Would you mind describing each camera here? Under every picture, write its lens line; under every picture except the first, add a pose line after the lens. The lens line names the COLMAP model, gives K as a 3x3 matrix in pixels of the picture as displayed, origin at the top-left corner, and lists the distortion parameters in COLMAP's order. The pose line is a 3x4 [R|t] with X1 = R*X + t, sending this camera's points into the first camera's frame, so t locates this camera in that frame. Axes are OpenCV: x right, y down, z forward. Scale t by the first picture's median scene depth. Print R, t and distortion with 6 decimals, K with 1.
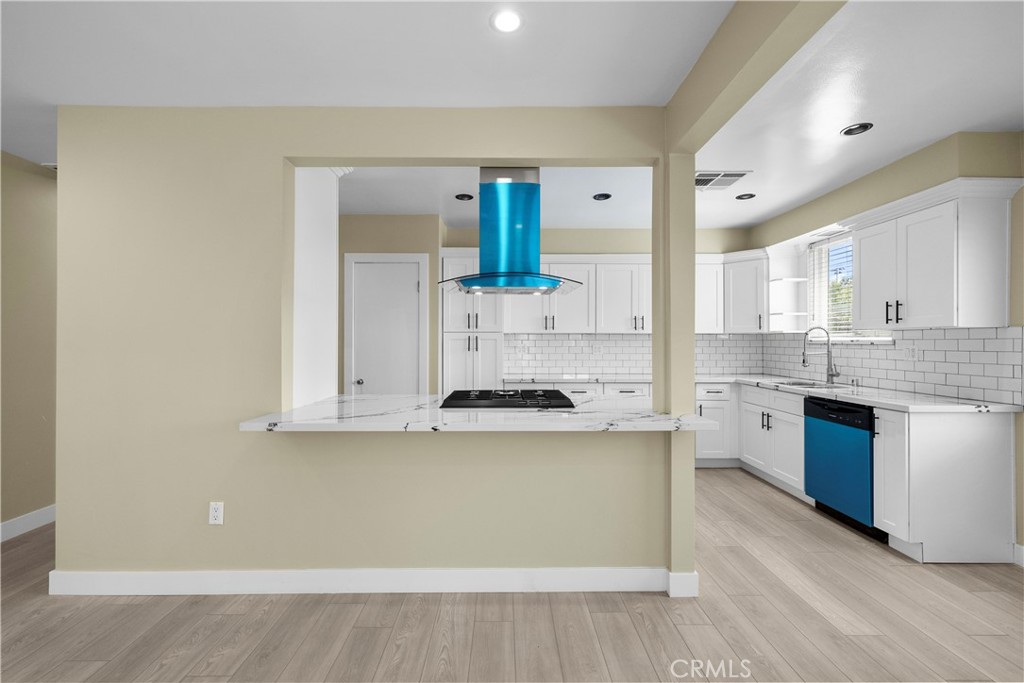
lens RADIAL K [[435.5, 0, 507.5], [0, 435.5, 340.7], [0, 0, 1]] dist [0.003634, 0.000326]
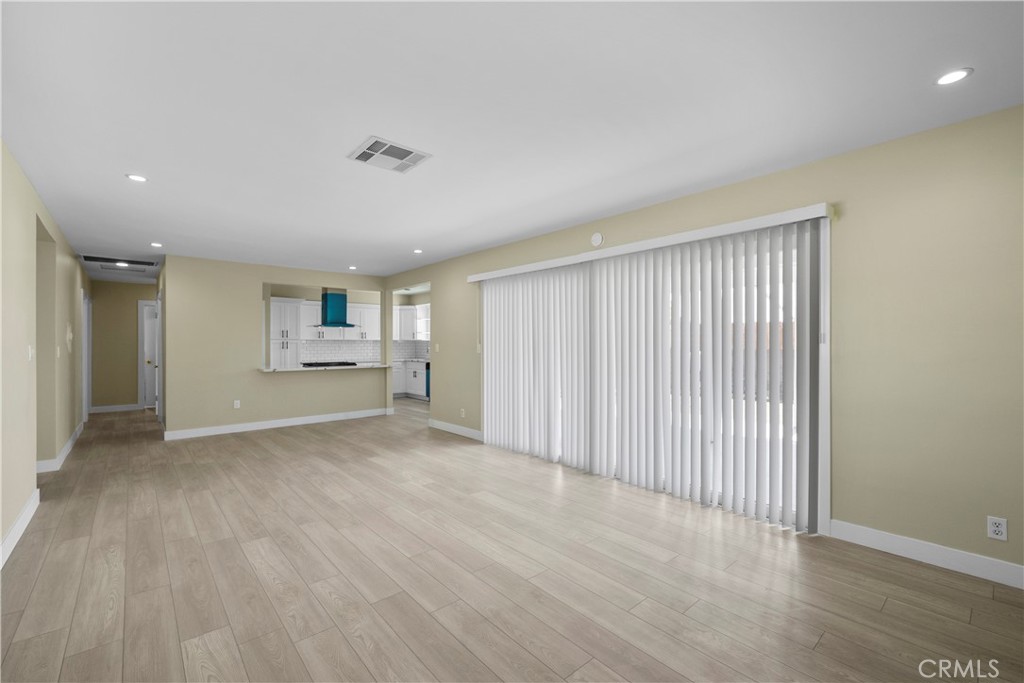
lens RADIAL K [[435.5, 0, 507.5], [0, 435.5, 340.7], [0, 0, 1]] dist [0.003634, 0.000326]
pose [[0.760567, 0.003087, 0.649252, -0.677260], [-0.001032, 0.999993, -0.003547, -0.008535], [-0.649258, 0.002028, 0.760565, -1.341173]]
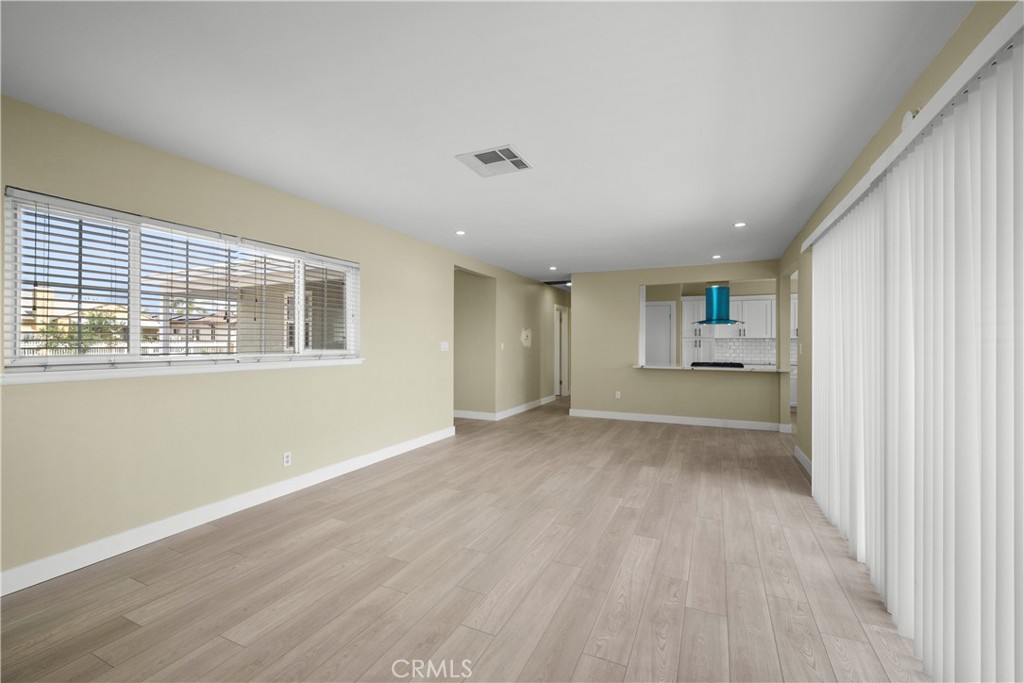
lens RADIAL K [[435.5, 0, 507.5], [0, 435.5, 340.7], [0, 0, 1]] dist [0.003634, 0.000326]
pose [[0.899587, 0.001201, -0.436740, 0.009876], [-0.000665, 0.999999, 0.001380, -0.009824], [0.436741, -0.000951, 0.899587, -1.329994]]
